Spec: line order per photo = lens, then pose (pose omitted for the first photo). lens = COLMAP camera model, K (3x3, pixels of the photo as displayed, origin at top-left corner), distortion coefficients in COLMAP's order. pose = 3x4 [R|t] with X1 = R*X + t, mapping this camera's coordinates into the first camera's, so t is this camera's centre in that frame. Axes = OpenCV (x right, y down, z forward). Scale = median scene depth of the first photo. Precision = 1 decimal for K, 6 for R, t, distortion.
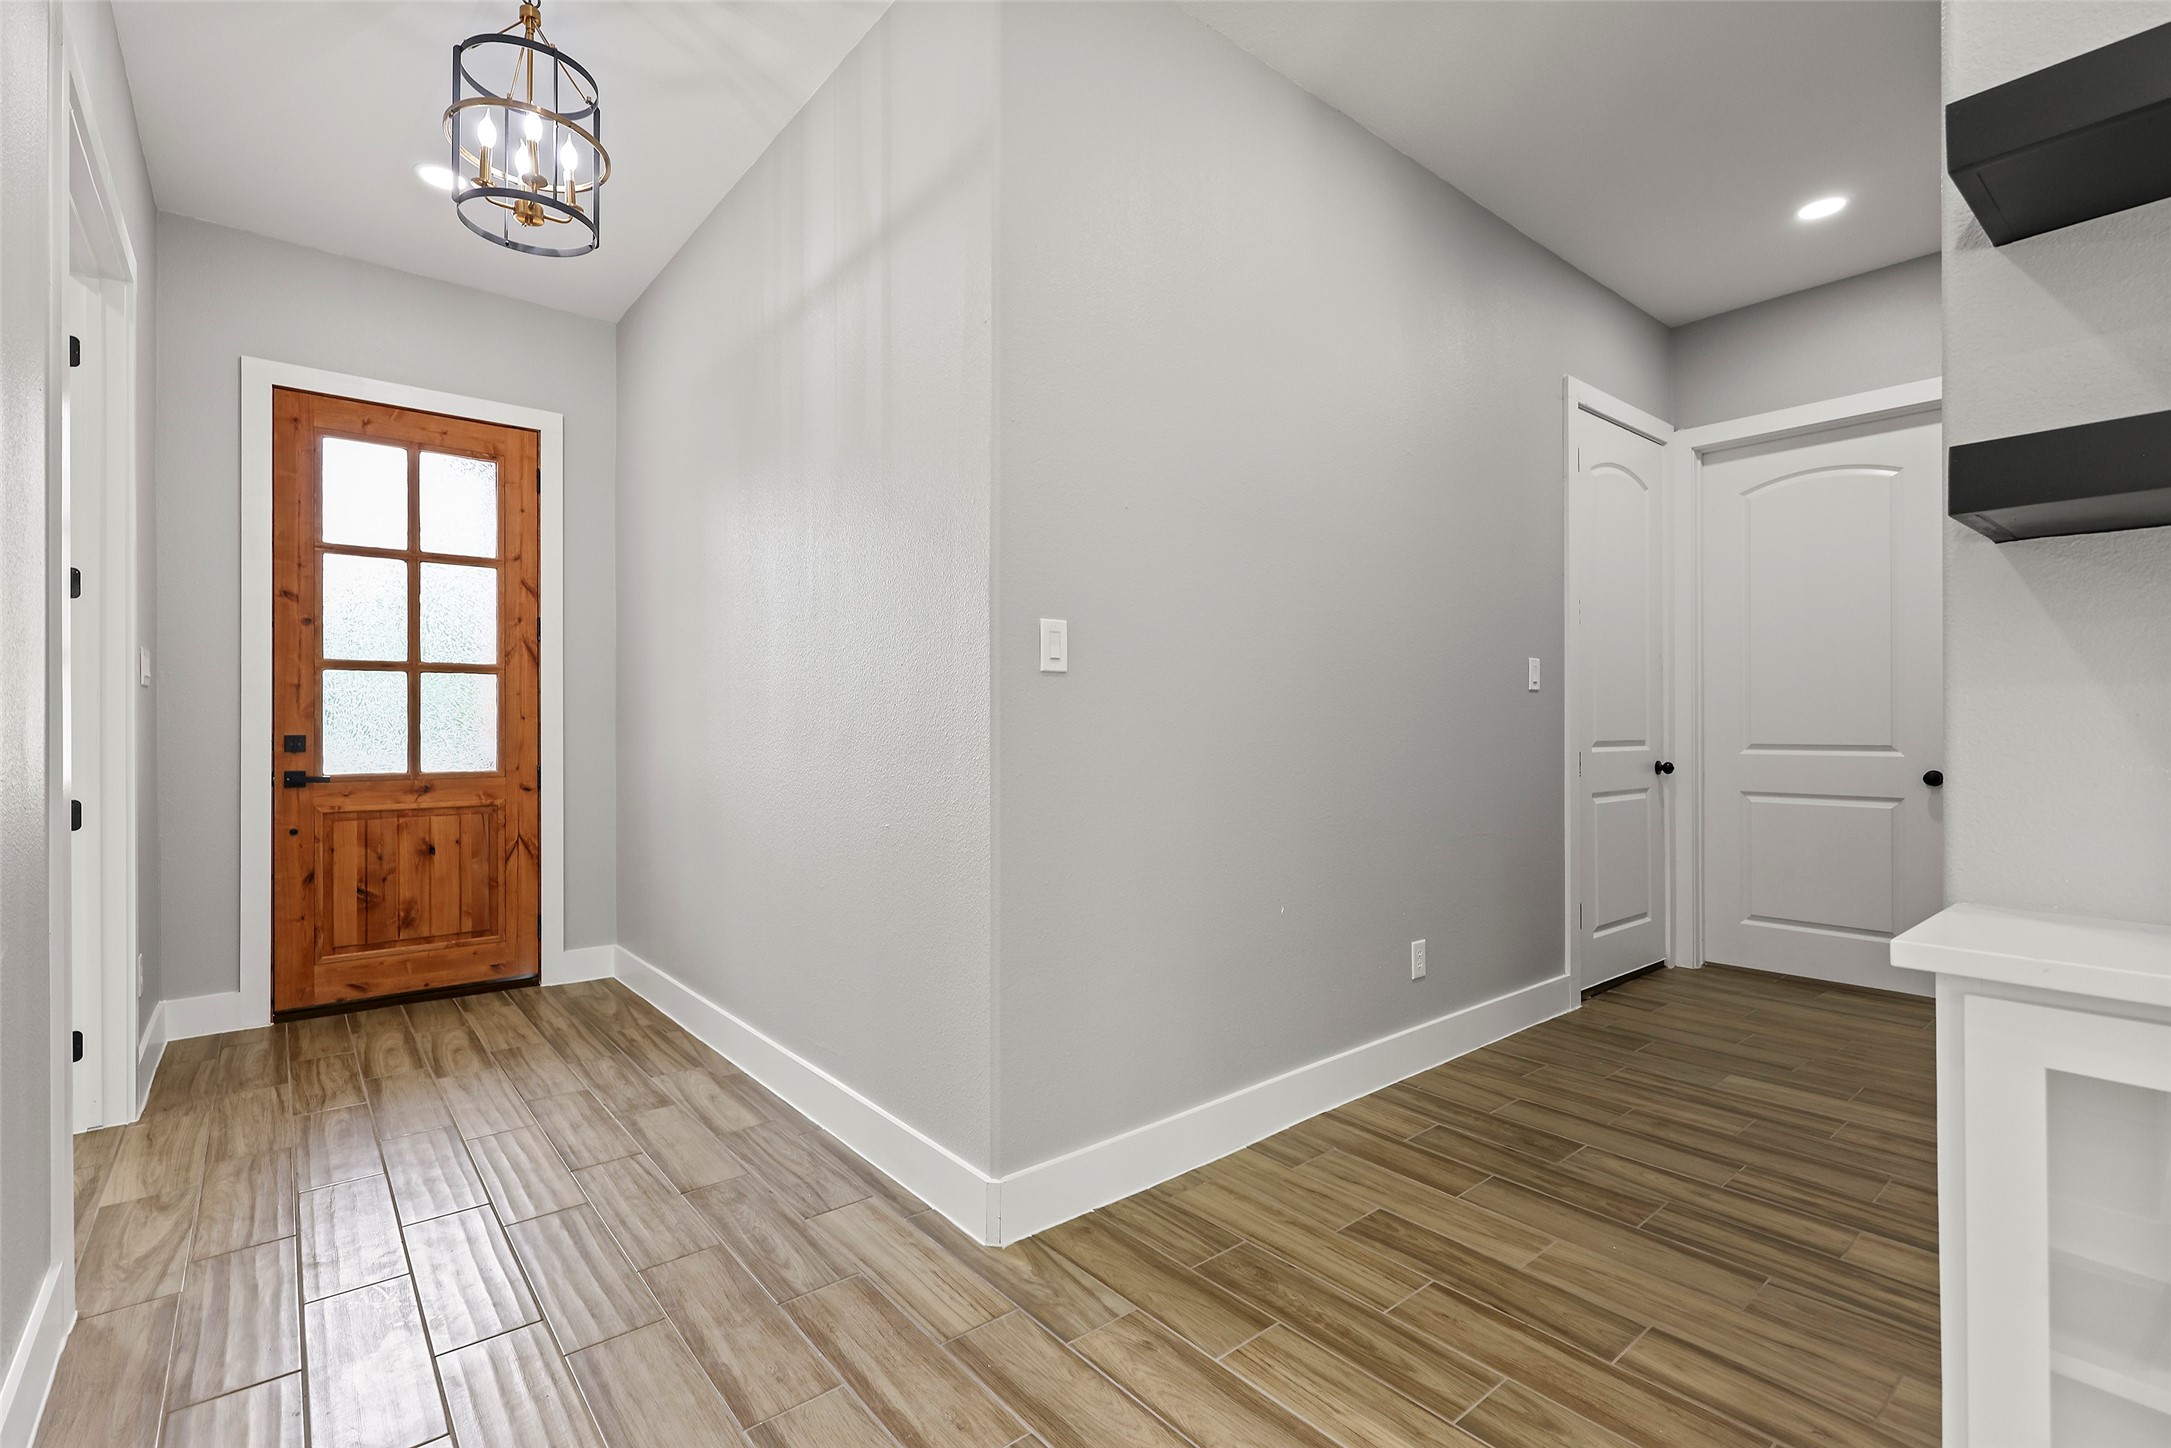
lens RADIAL K [[987.6, 0, 1085.5], [0, 987.6, 724.0], [0, 0, 1]] dist [0.000722, 0.000089]
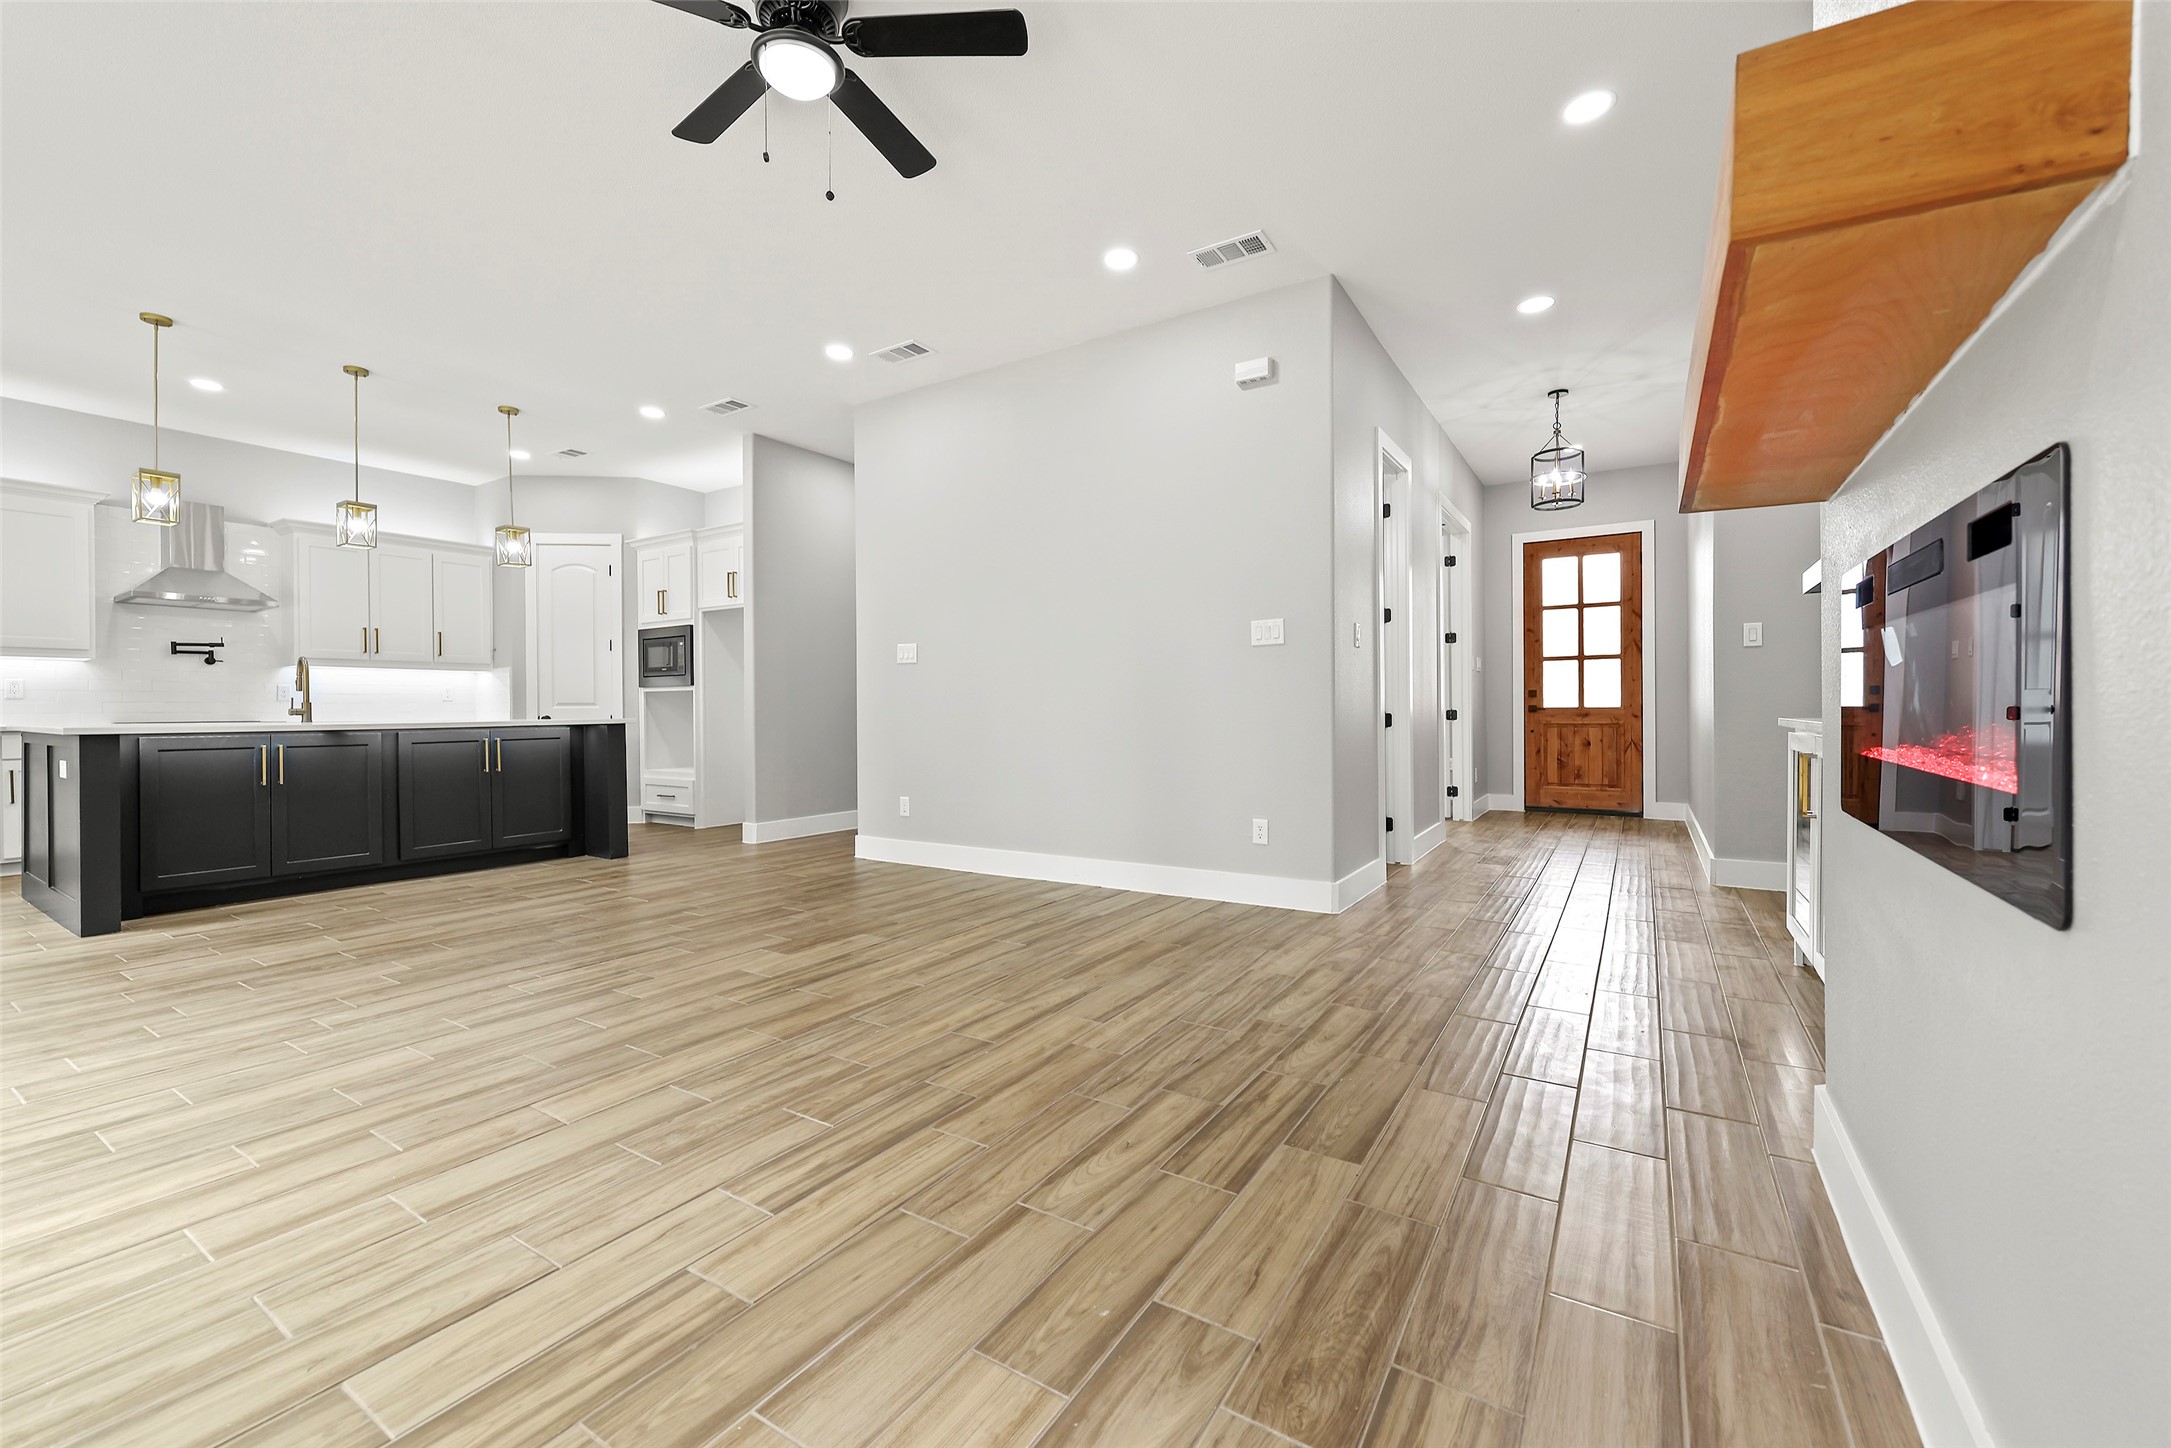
lens RADIAL K [[871.5, 0, 1090.8], [0, 871.5, 716.2], [0, 0, 1]] dist [-0.001554, 0.000065]
pose [[0.310008, 0.006695, -0.950711, 0.788966], [0.009771, 0.999900, 0.010228, 0.039595], [0.950684, -0.012460, 0.309911, -0.598738]]
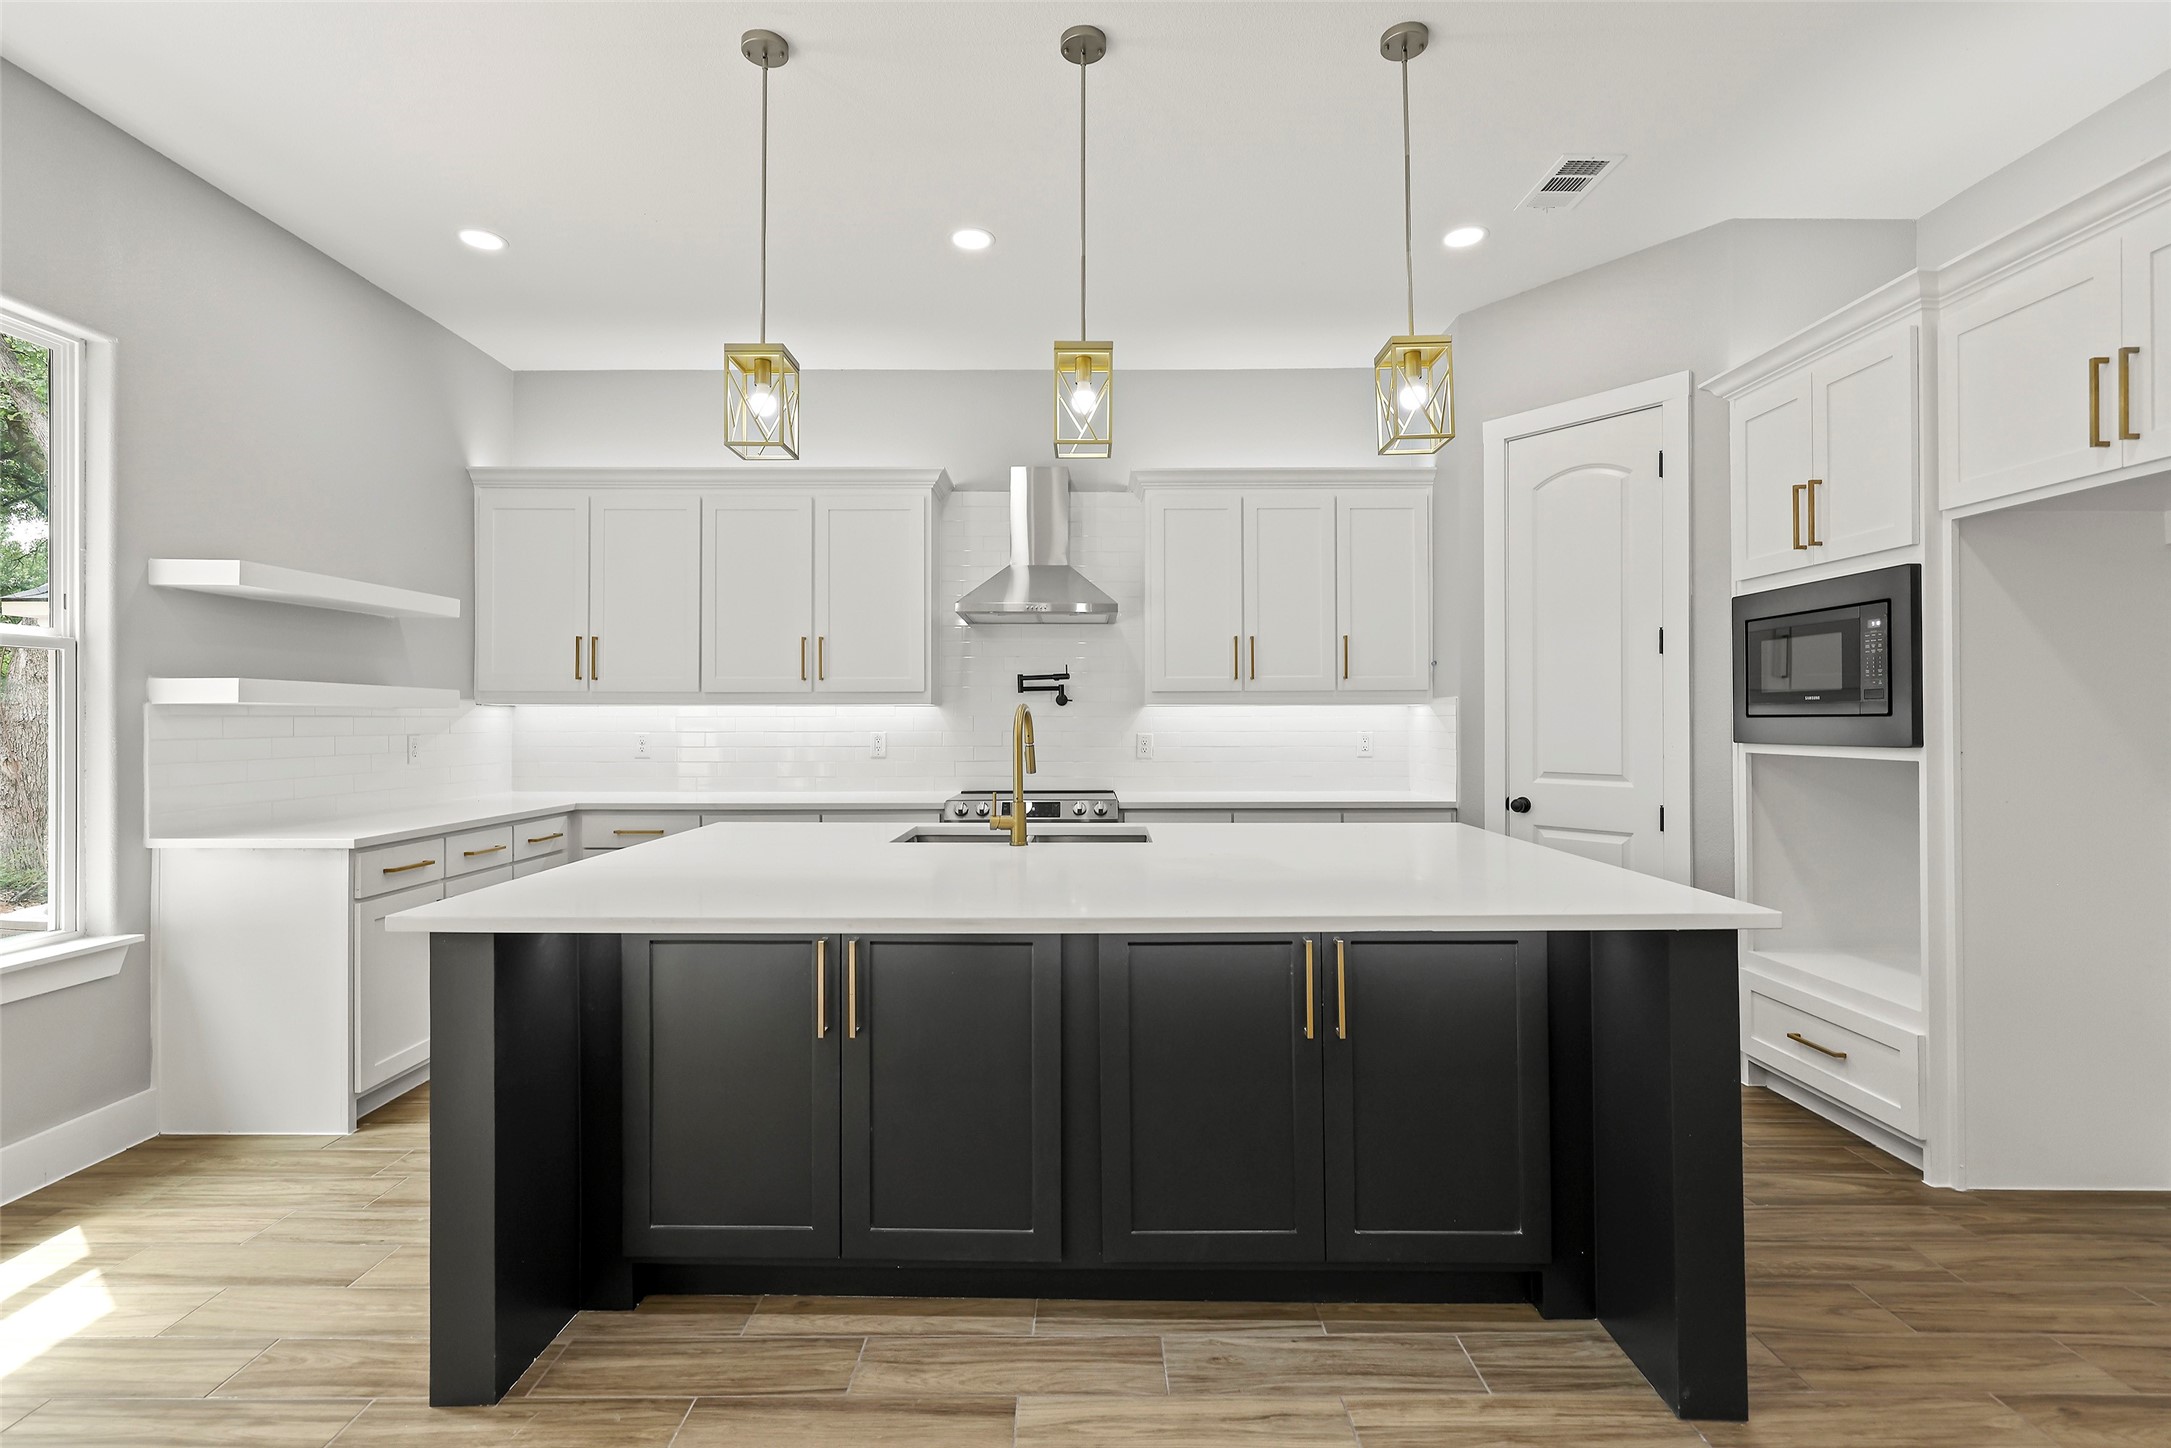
lens RADIAL K [[1007.6, 0, 1080.4], [0, 1007.6, 713.5], [0, 0, 1]] dist [0.001678, 0.000367]
pose [[-0.639283, -0.001526, -0.768970, -0.271401], [0.006248, 0.999955, -0.007179, -0.034654], [0.768946, -0.009394, -0.639245, -0.818323]]
